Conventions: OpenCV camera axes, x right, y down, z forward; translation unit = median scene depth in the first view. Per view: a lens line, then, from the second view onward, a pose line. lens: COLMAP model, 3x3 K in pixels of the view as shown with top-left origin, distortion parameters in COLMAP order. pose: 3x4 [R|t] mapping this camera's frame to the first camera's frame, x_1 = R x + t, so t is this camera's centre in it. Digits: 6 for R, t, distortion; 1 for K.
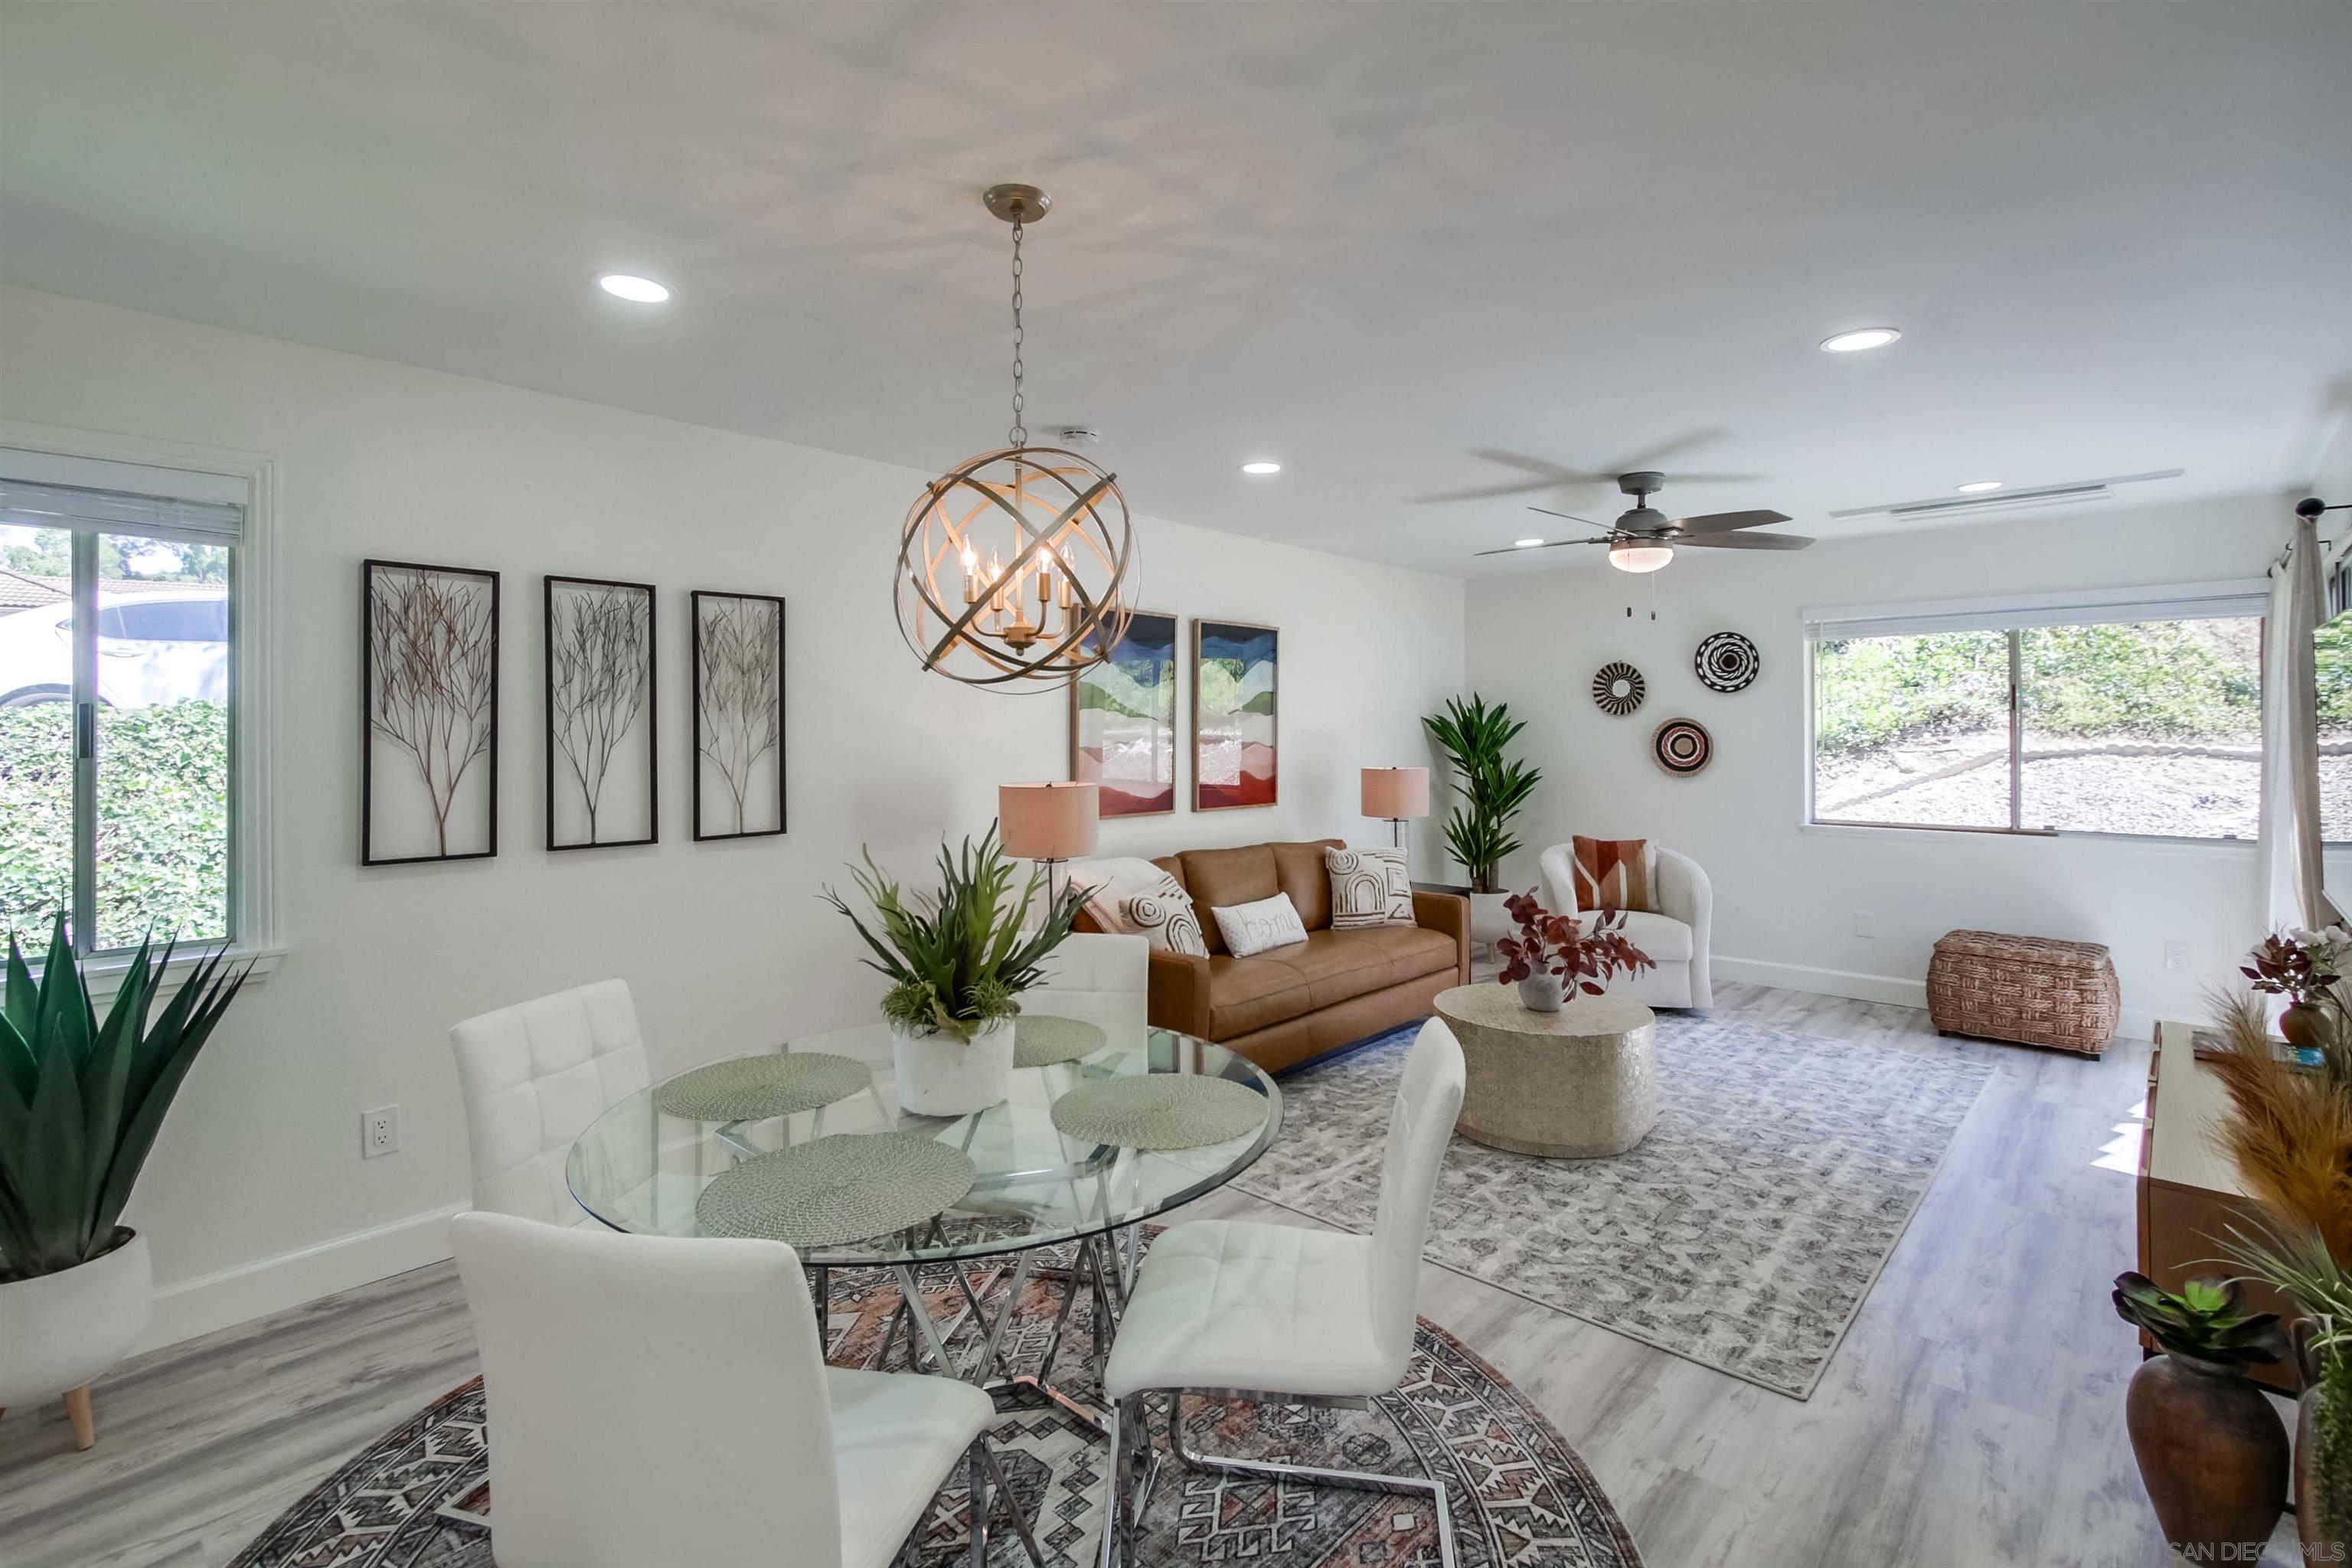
lens RADIAL K [[1087.0, 0, 1195.5], [0, 1087.0, 722.1], [0, 0, 1]] dist [0.001323, 0.001162]
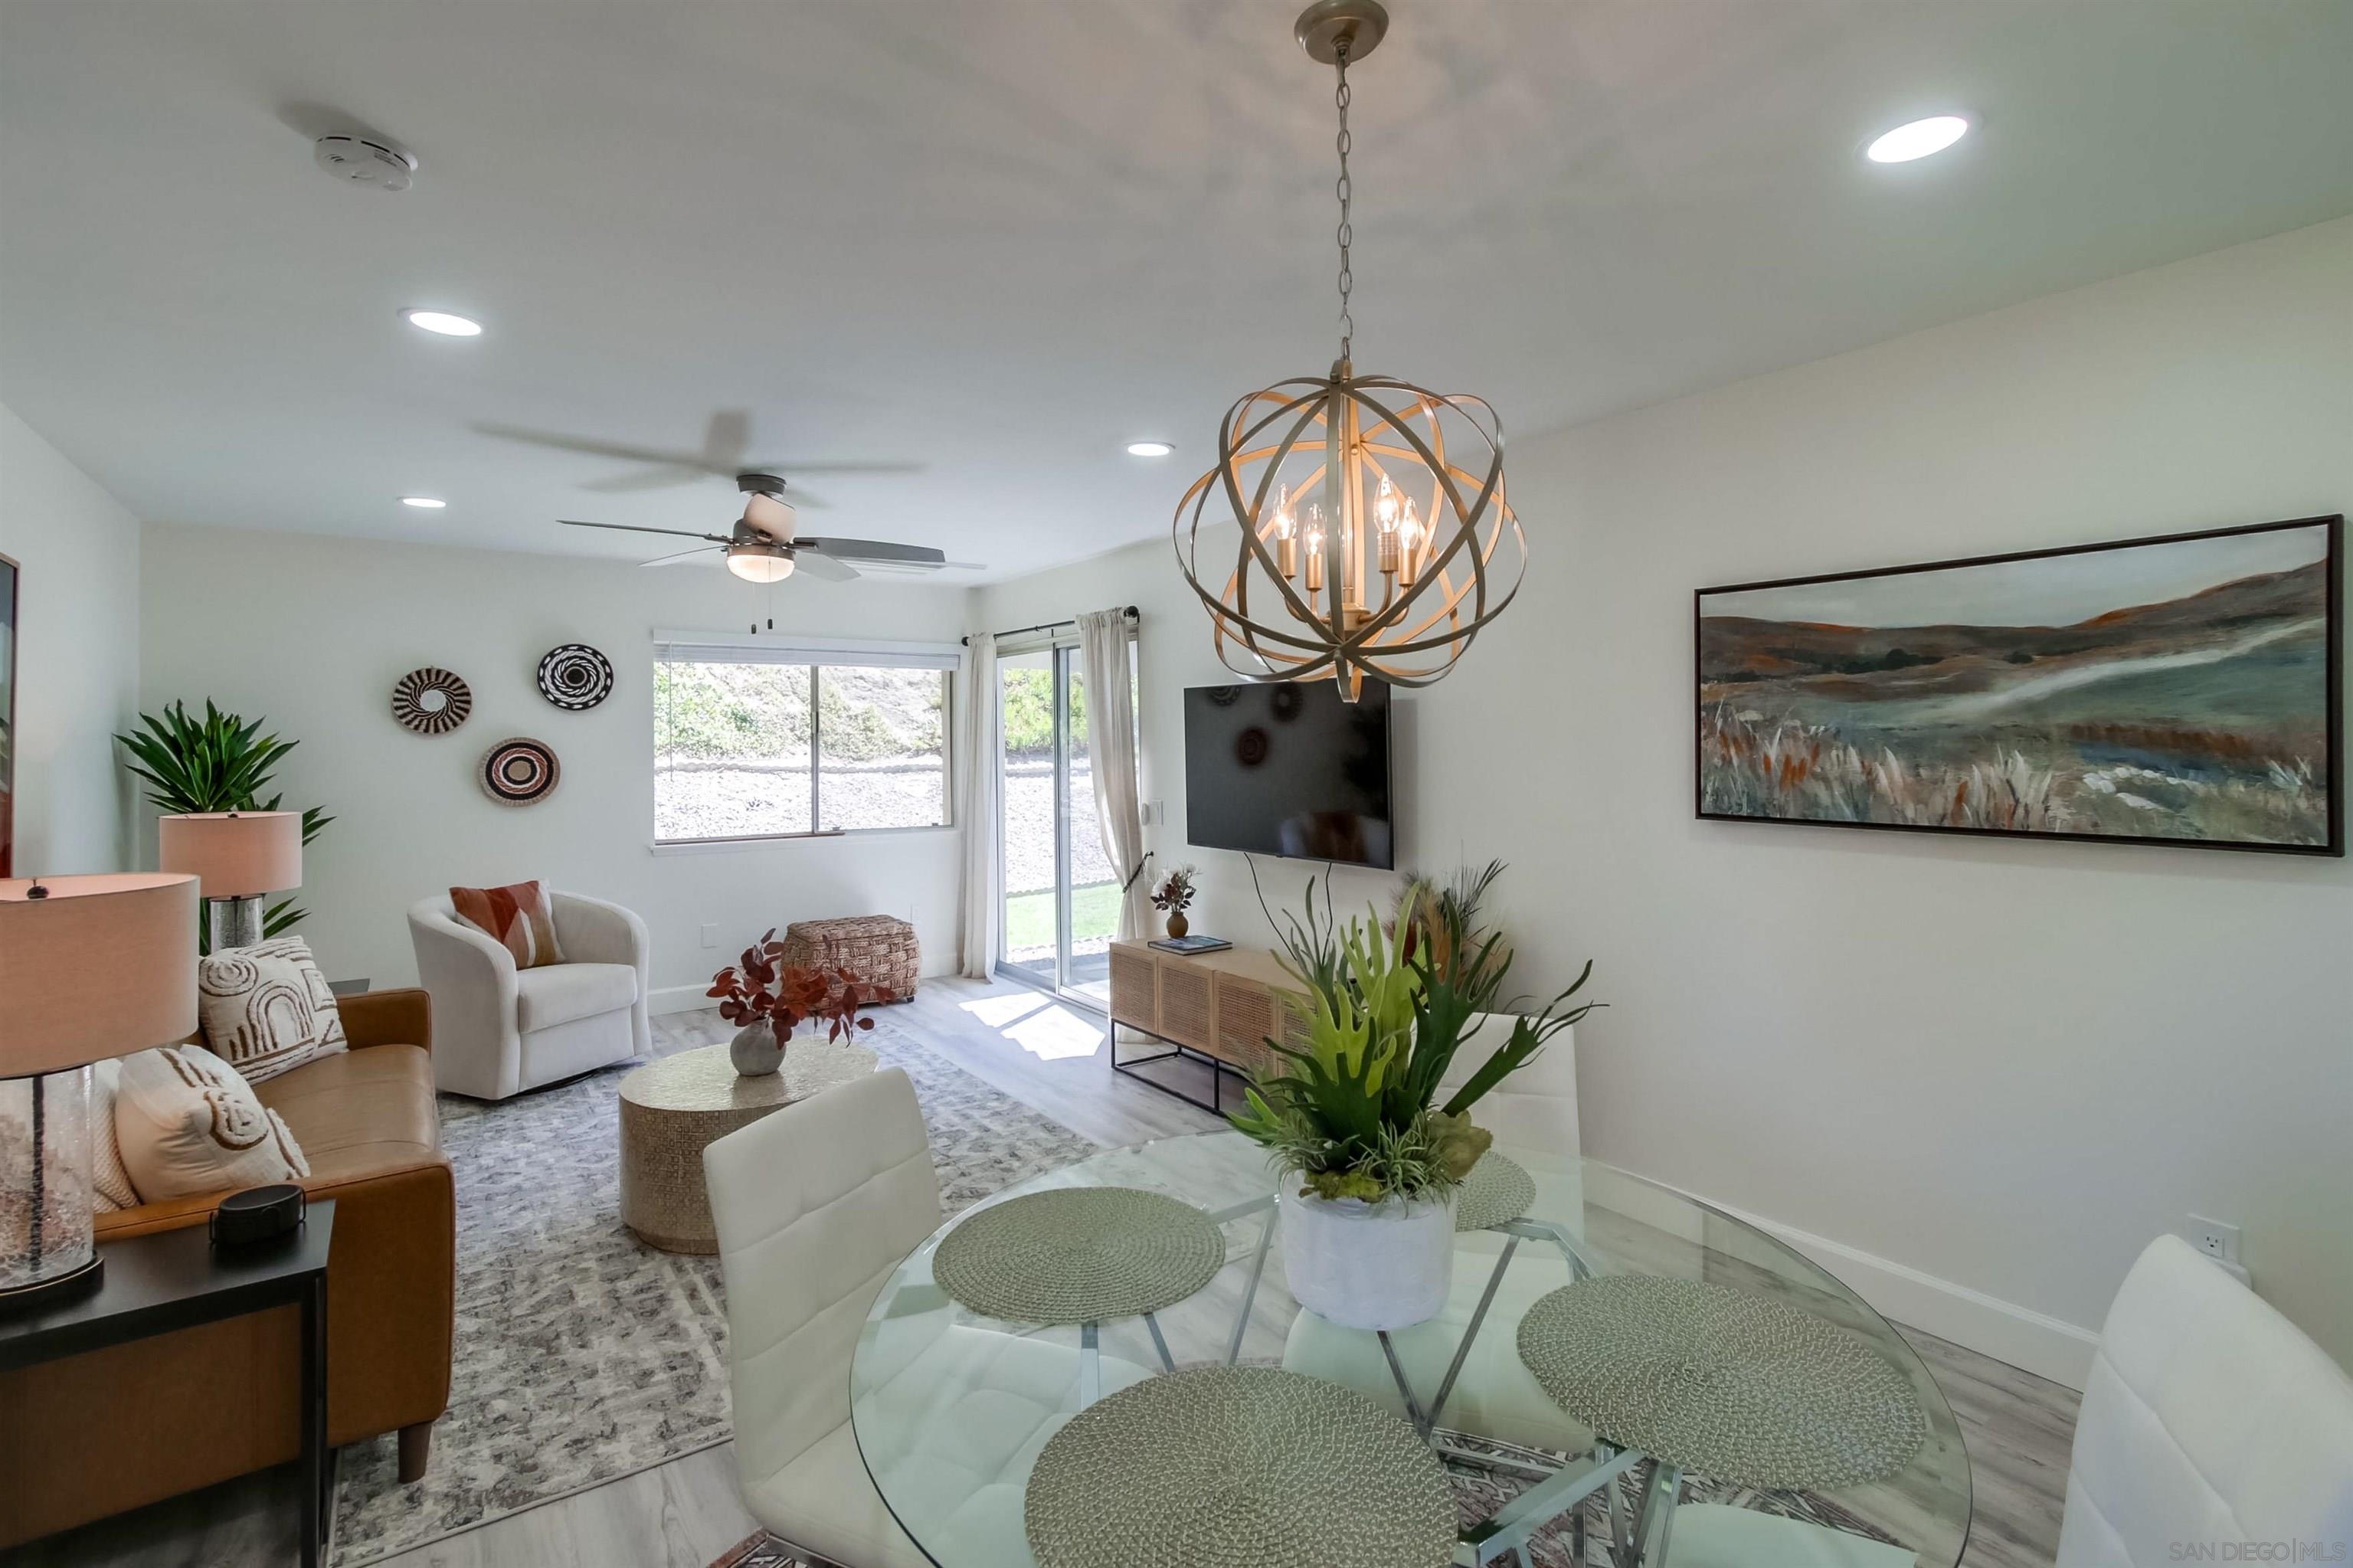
lens RADIAL K [[1086.2, 0, 1179.4], [0, 1086.2, 741.1], [0, 0, 1]] dist [-0.001101, 0.000270]
pose [[0.208761, 0.003810, 0.977959, -0.474809], [-0.001918, 0.999992, -0.003487, 0.001278], [-0.977965, -0.001147, 0.208767, 0.505812]]
